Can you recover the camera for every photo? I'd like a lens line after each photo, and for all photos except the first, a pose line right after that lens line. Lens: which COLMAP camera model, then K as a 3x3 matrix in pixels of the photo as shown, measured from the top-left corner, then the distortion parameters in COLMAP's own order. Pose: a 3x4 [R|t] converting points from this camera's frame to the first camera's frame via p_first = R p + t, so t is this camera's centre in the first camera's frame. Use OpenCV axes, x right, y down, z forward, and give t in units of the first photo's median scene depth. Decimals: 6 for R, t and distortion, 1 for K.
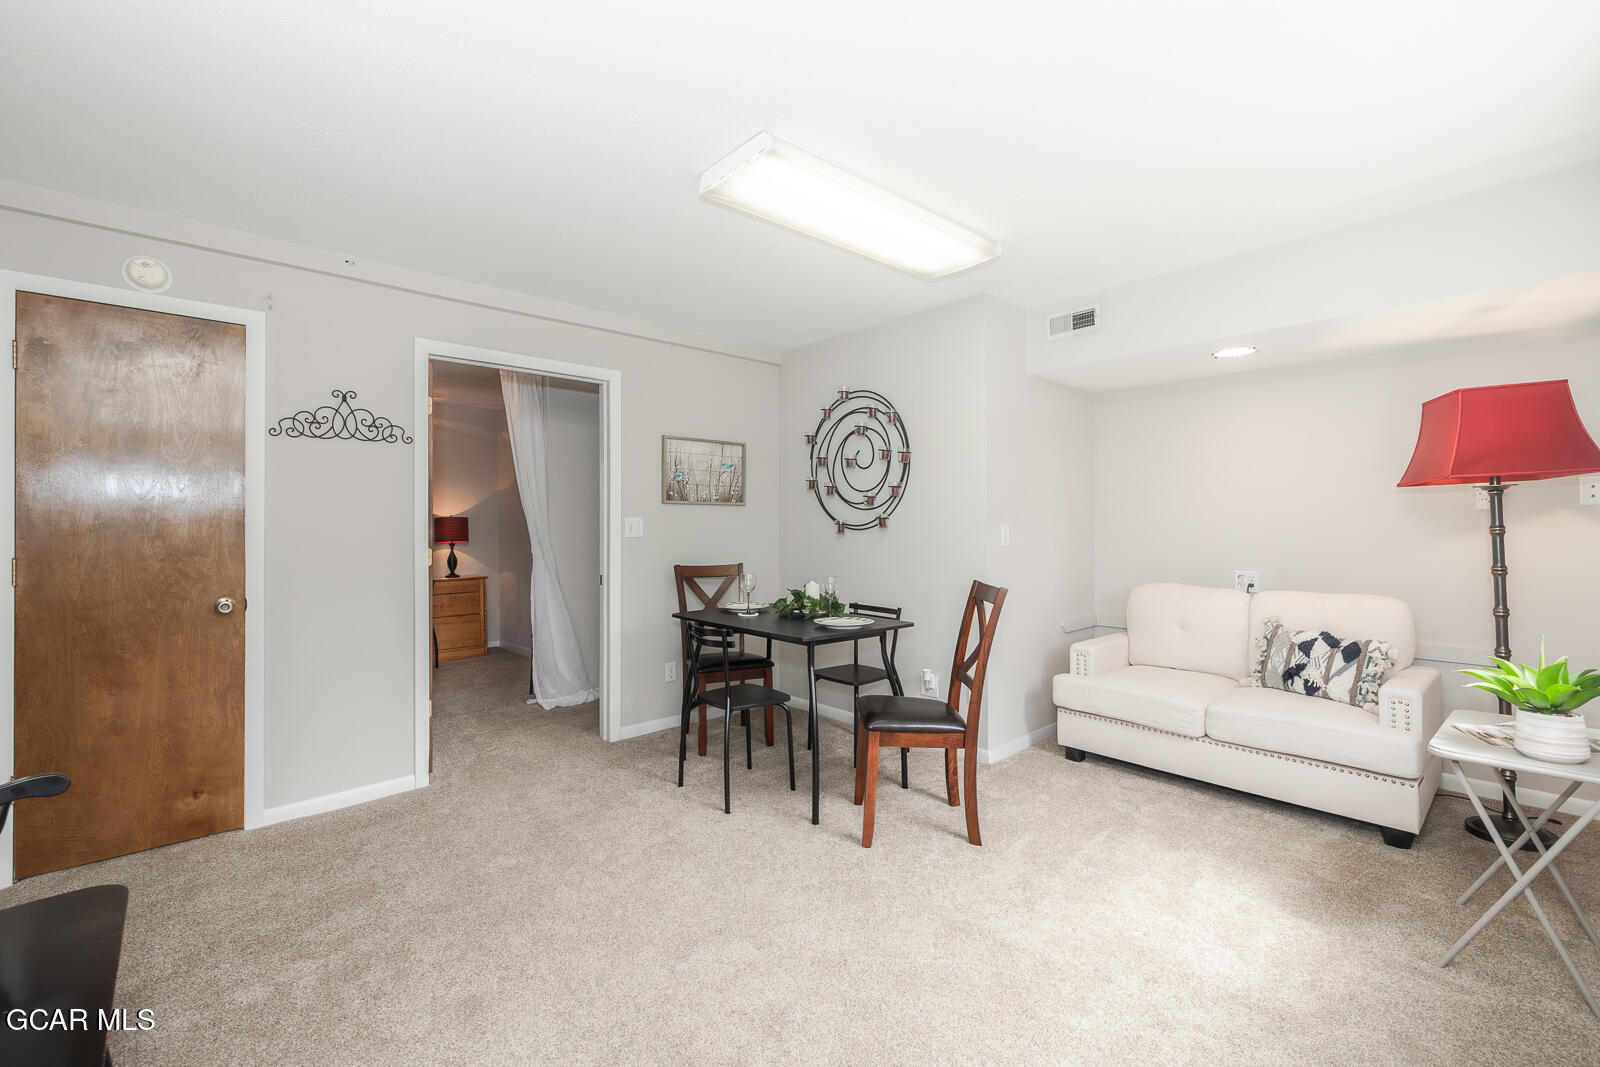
lens RADIAL K [[683.7, 0, 808.2], [0, 683.7, 523.1], [0, 0, 1]] dist [0.000004, -0.000101]
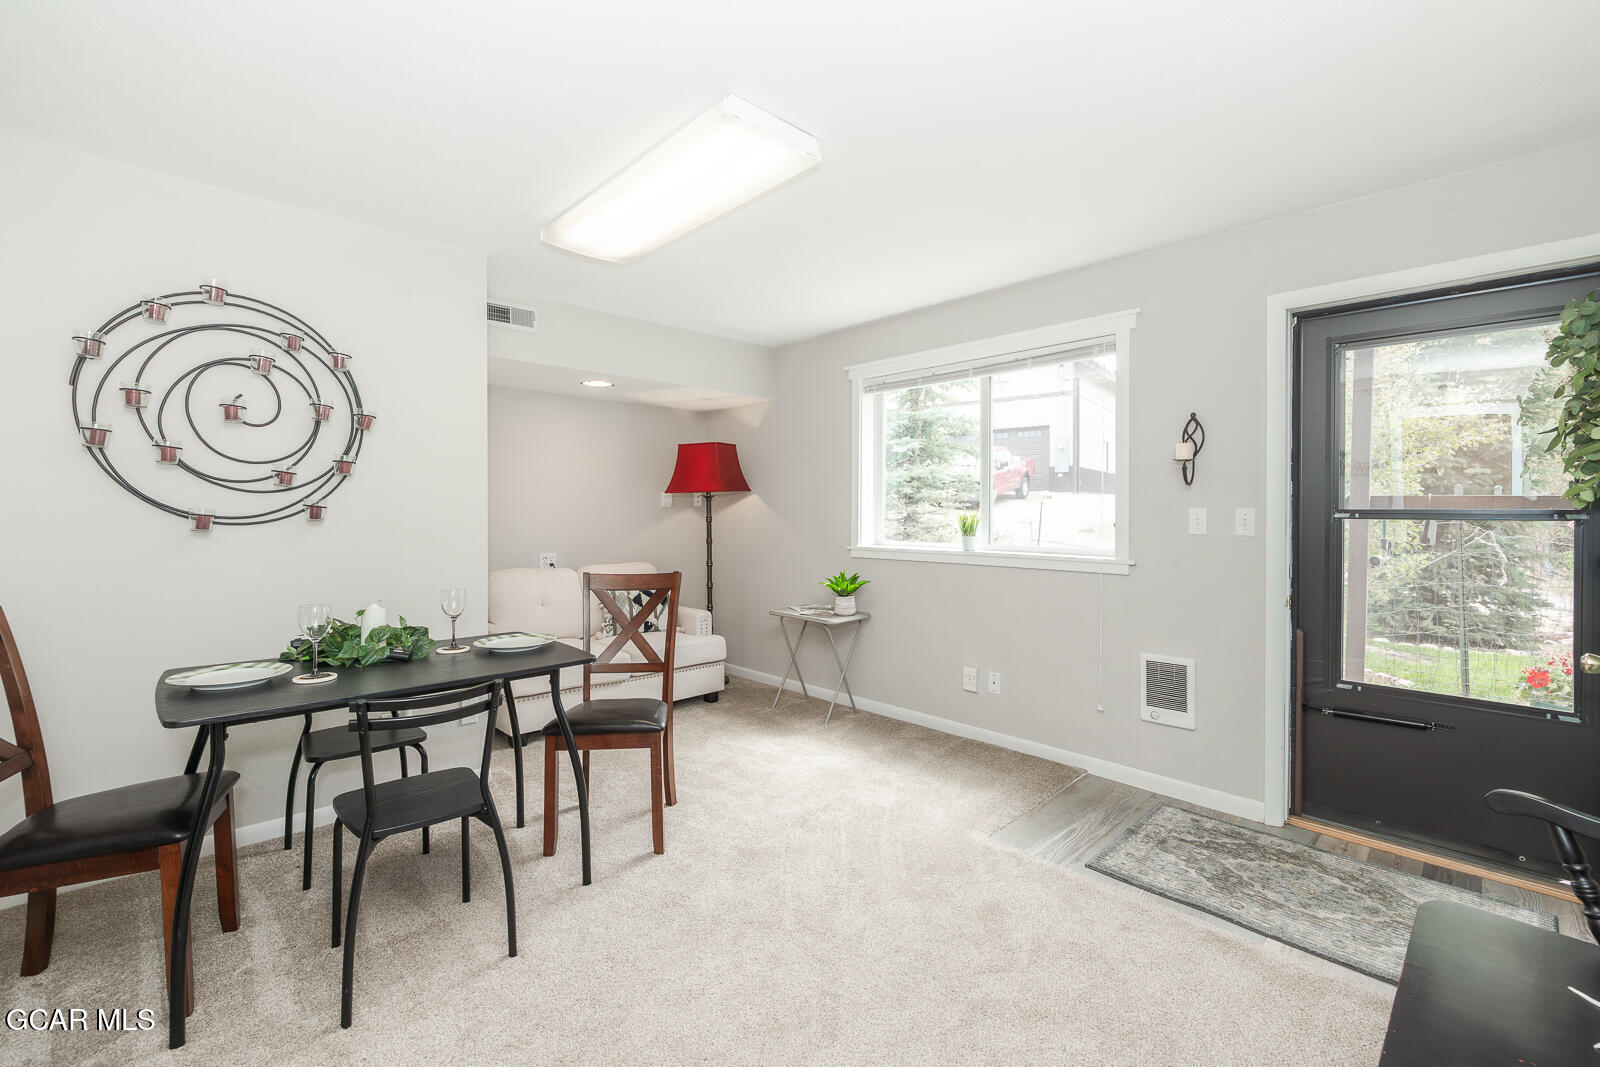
lens RADIAL K [[683.7, 0, 808.2], [0, 683.7, 523.1], [0, 0, 1]] dist [0.000004, -0.000101]
pose [[-0.034937, -0.009921, 0.999340, -0.642010], [-0.008049, 0.999921, 0.009646, -0.000086], [-0.999357, -0.007707, -0.035014, 0.606475]]
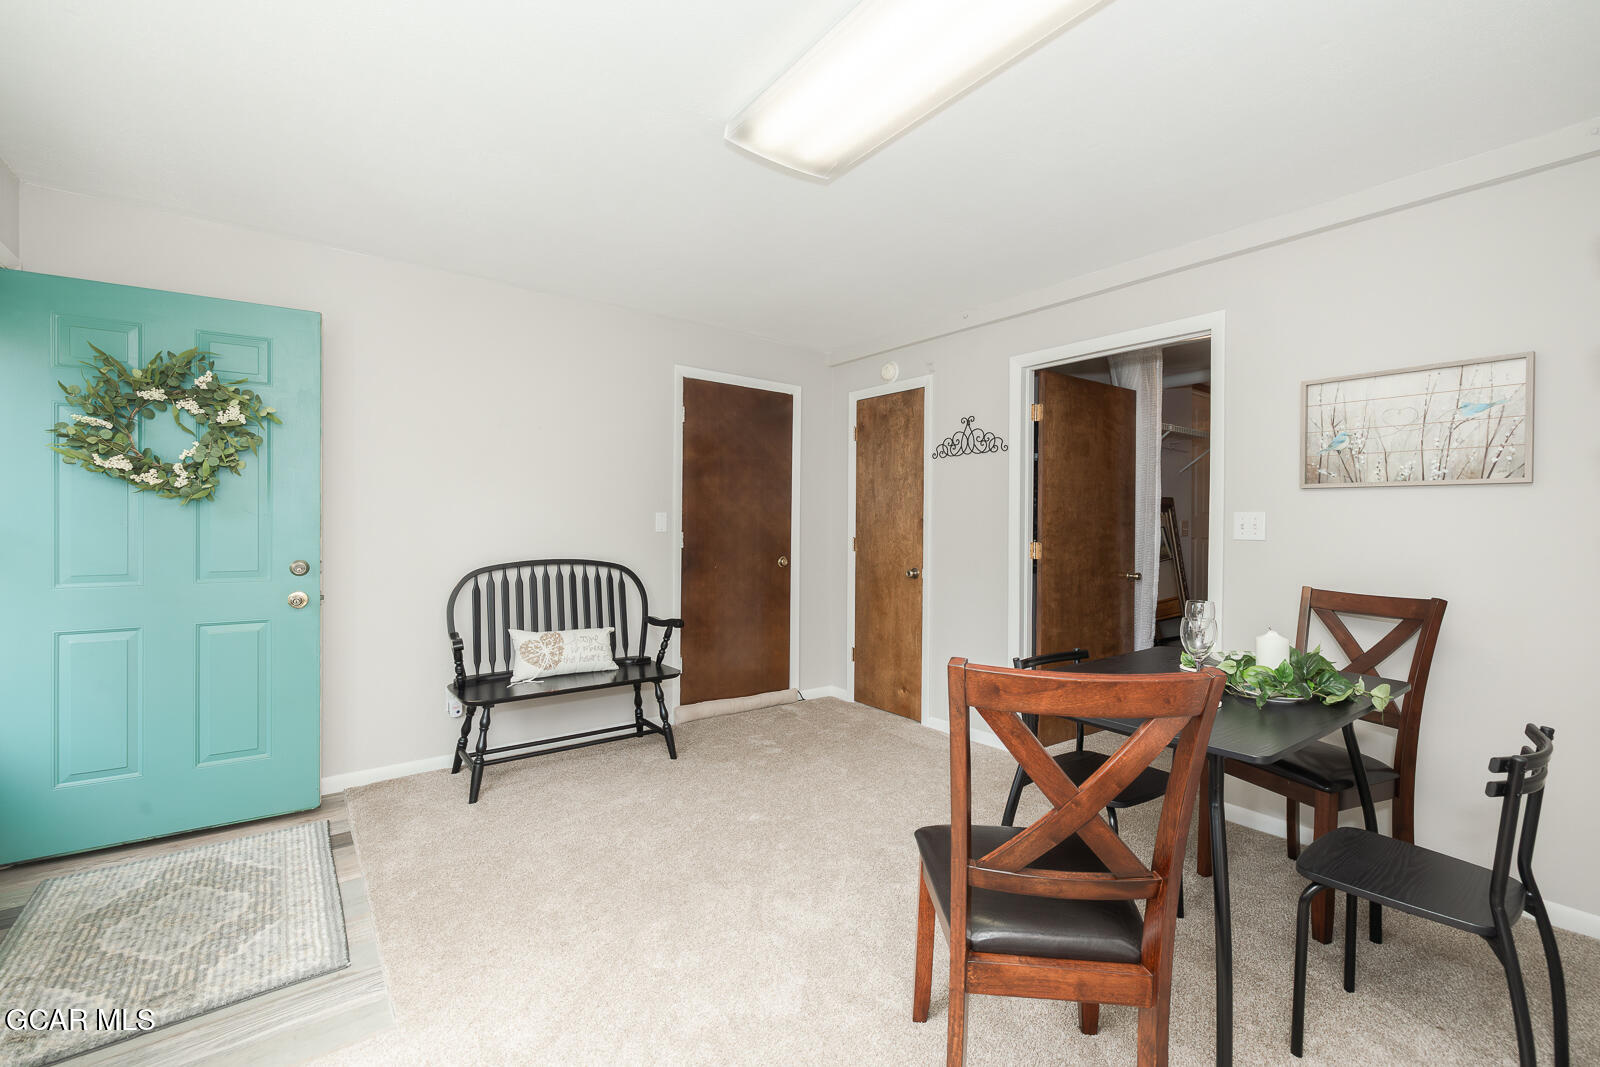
lens RADIAL K [[683.7, 0, 808.2], [0, 683.7, 523.1], [0, 0, 1]] dist [0.000004, -0.000101]
pose [[-0.088951, -0.000372, -0.996036, 0.537305], [-0.008752, 0.999962, 0.000408, 0.007633], [0.995998, 0.008753, -0.088951, 0.691305]]
